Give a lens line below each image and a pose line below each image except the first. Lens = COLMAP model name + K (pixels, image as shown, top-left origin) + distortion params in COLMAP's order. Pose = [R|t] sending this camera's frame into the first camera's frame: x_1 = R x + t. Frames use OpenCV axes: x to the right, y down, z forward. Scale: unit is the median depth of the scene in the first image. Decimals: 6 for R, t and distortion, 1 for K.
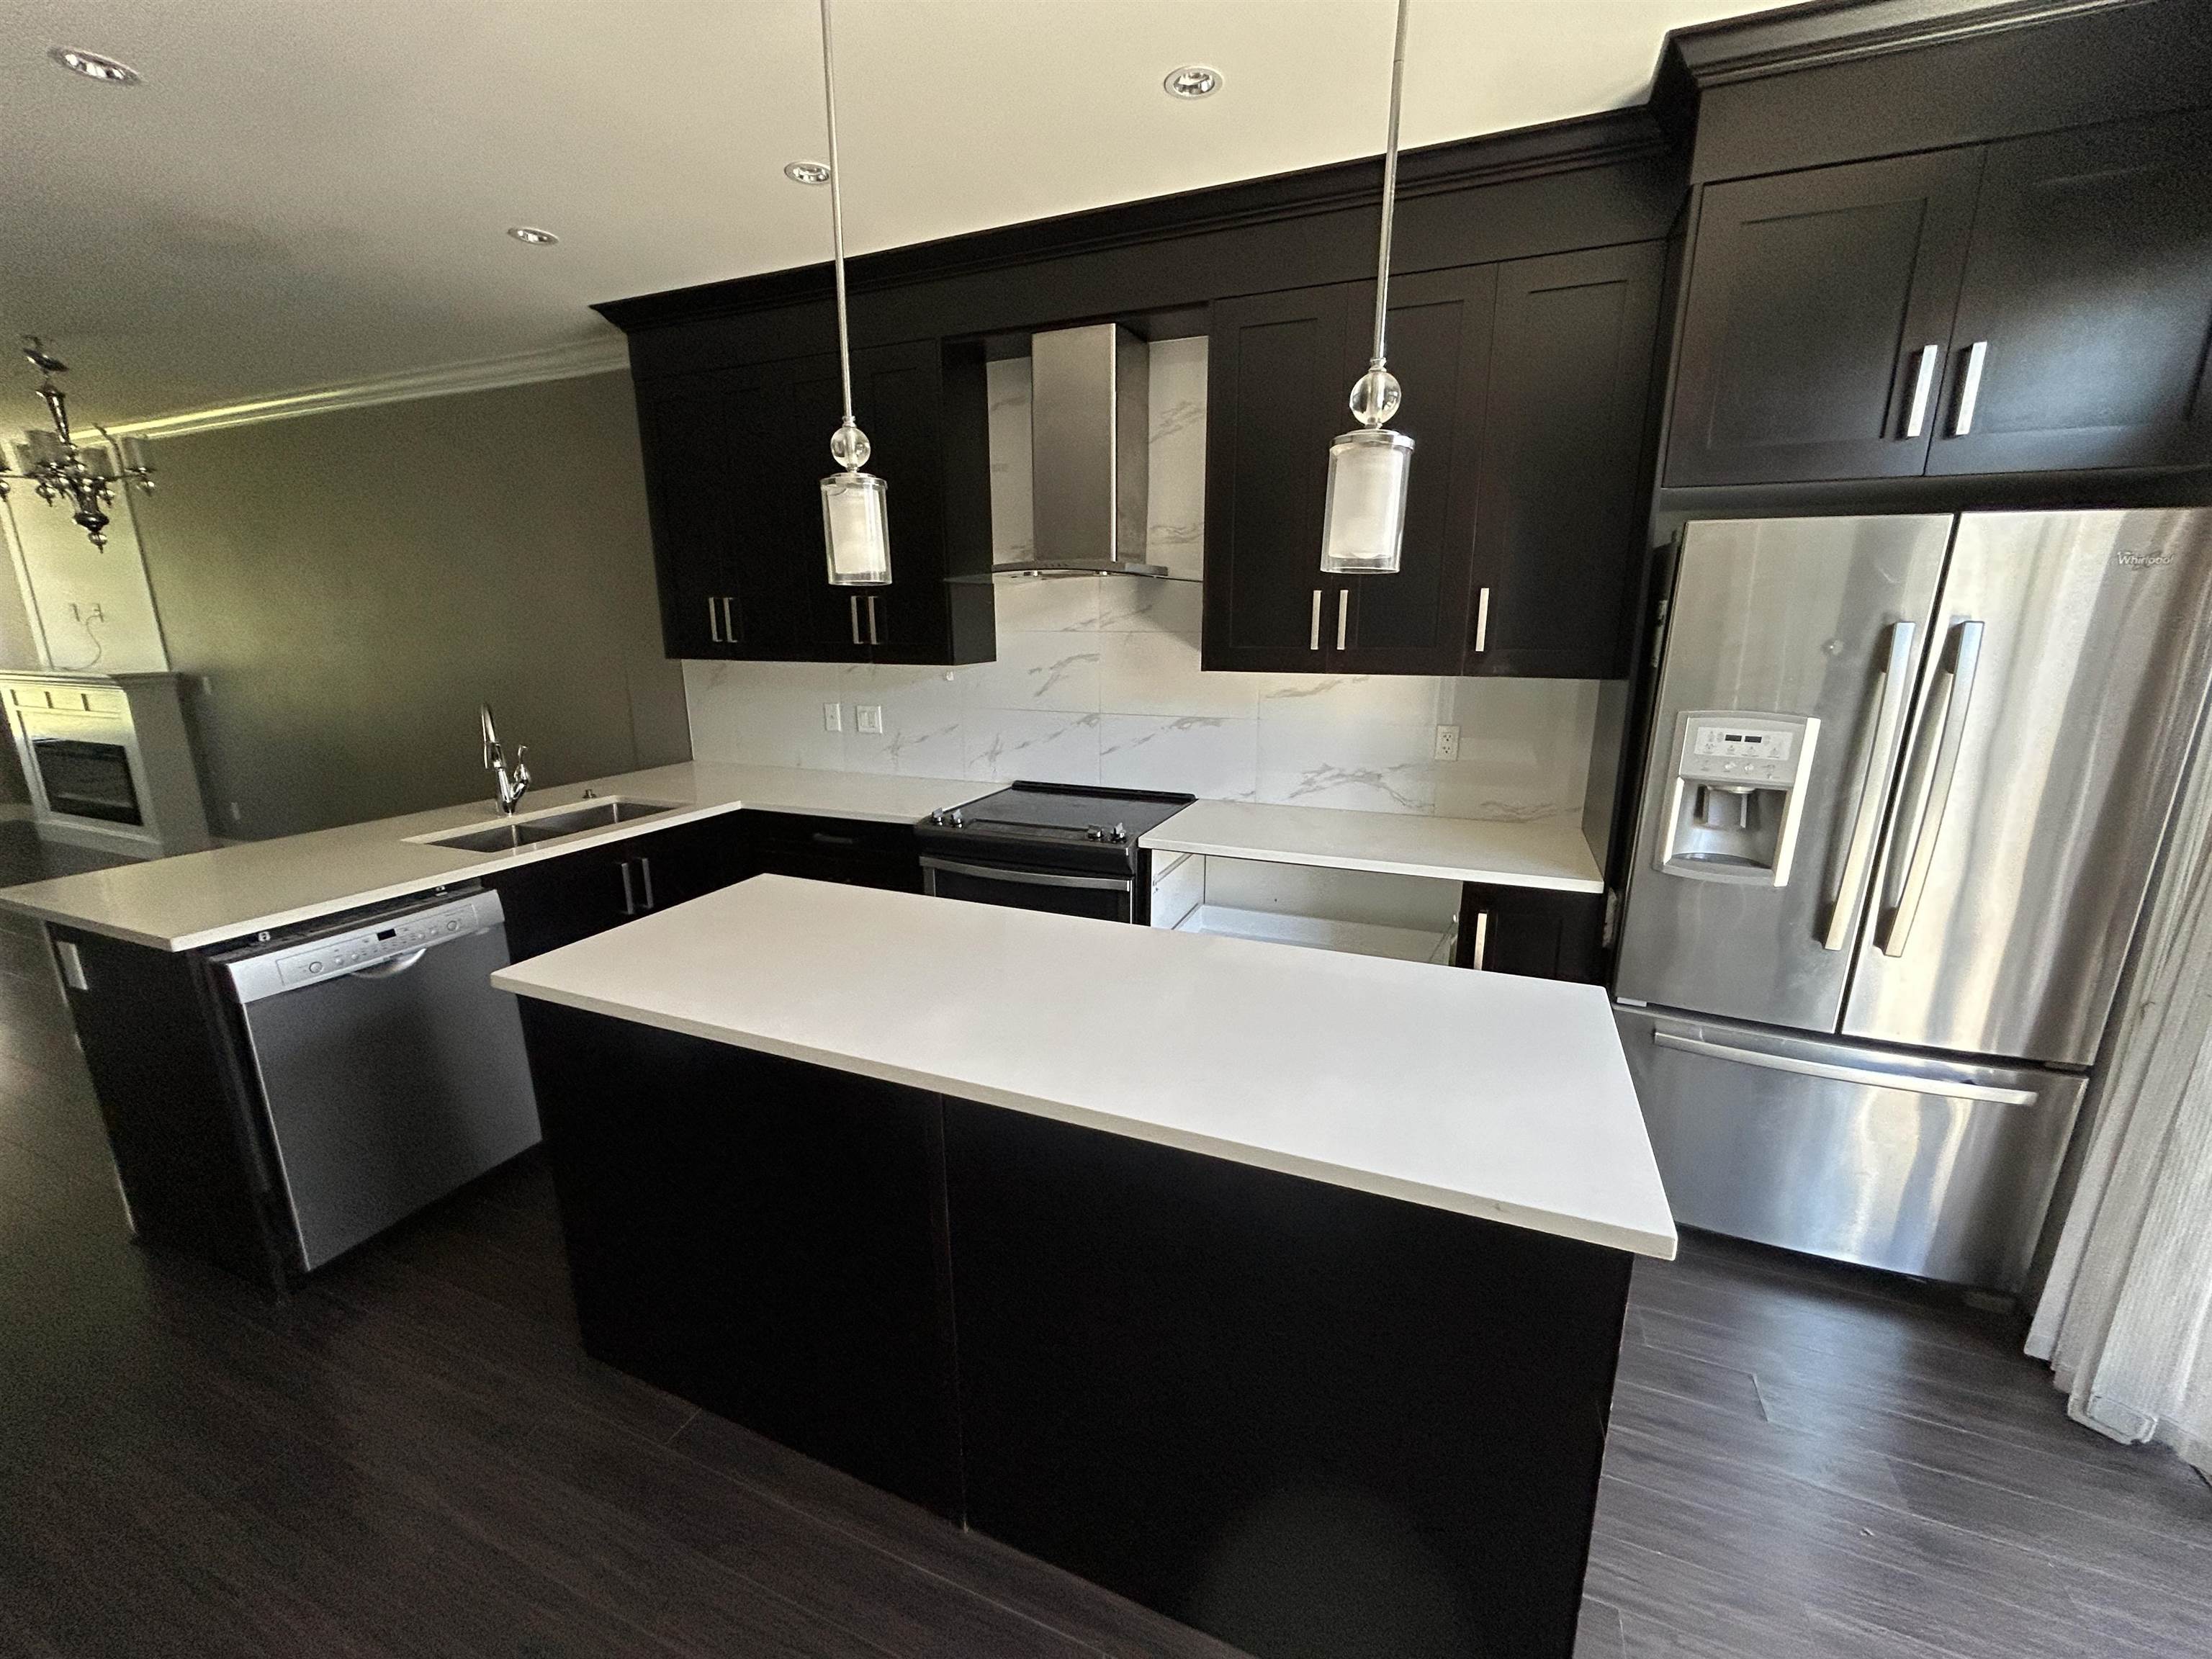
lens RADIAL K [[899.0, 0, 1101.5], [0, 899.0, 837.1], [0, 0, 1]] dist [-0.014857, -0.000052]
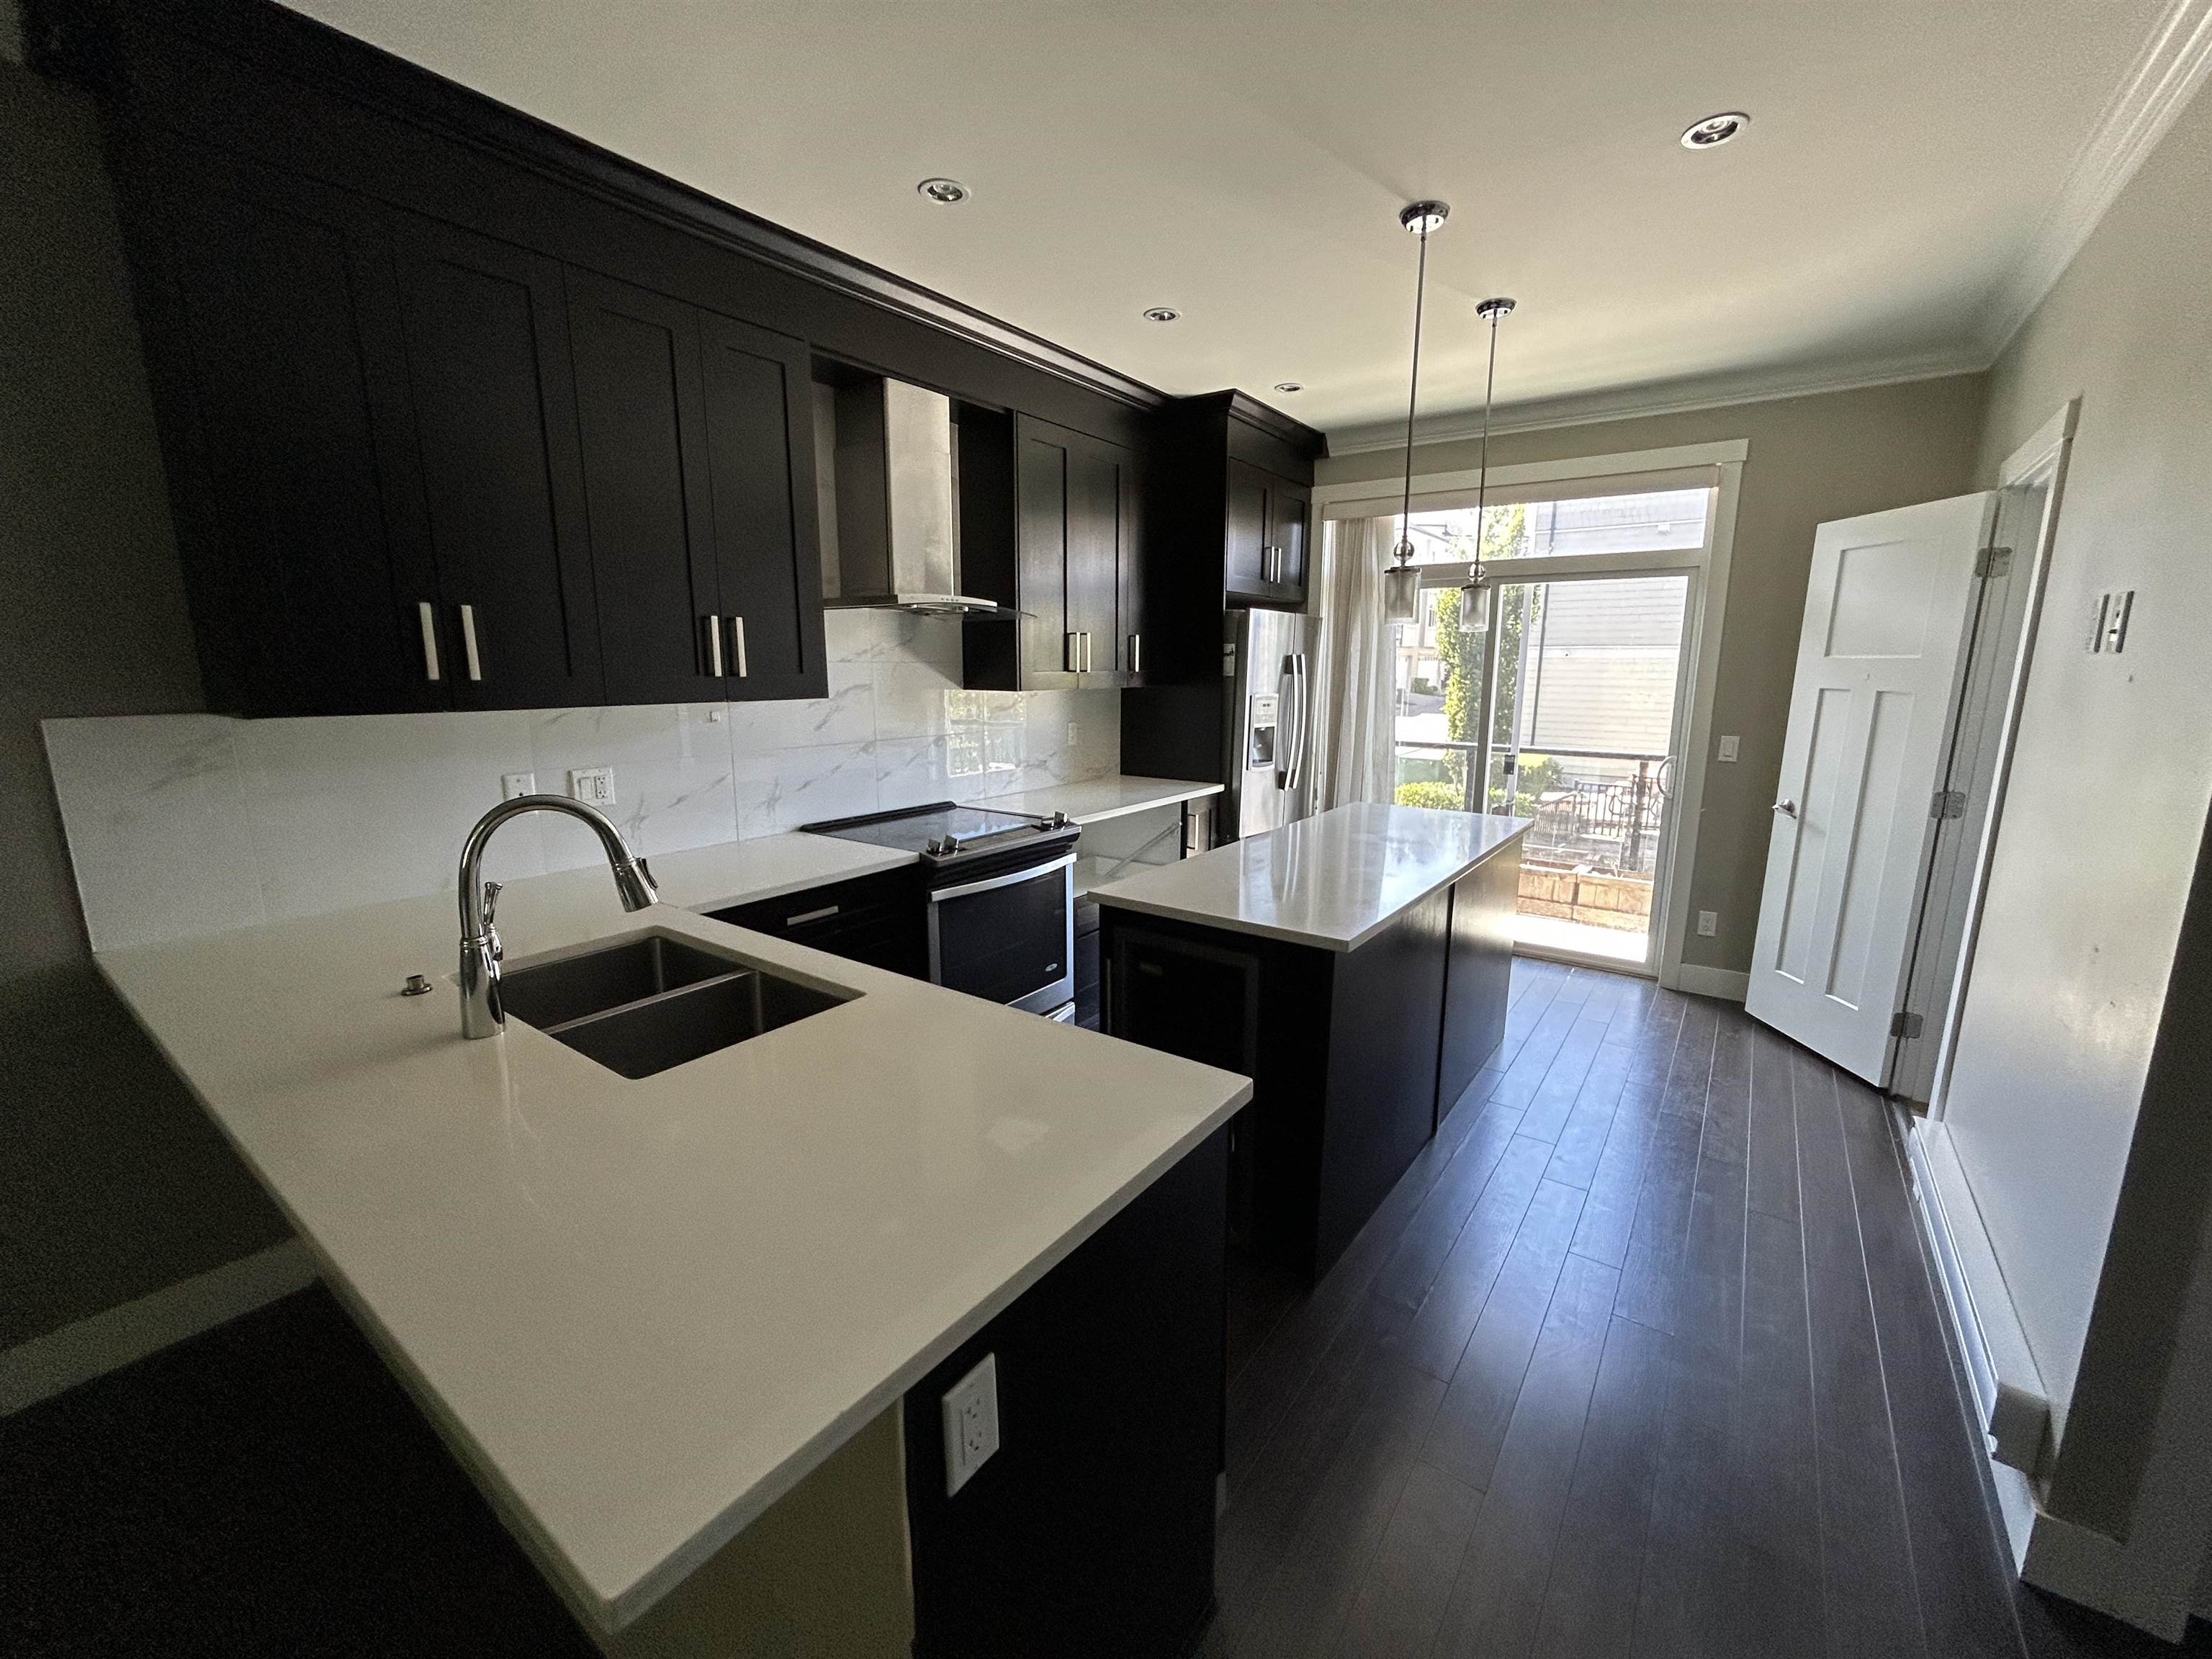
lens RADIAL K [[899.0, 0, 1110.2], [0, 899.0, 826.9], [0, 0, 1]] dist [-0.014857, -0.000052]
pose [[0.225236, -0.179255, 0.957672, -0.955910], [0.211792, 0.968433, 0.131458, -0.122338], [-0.951006, 0.173219, 0.256091, 0.504887]]
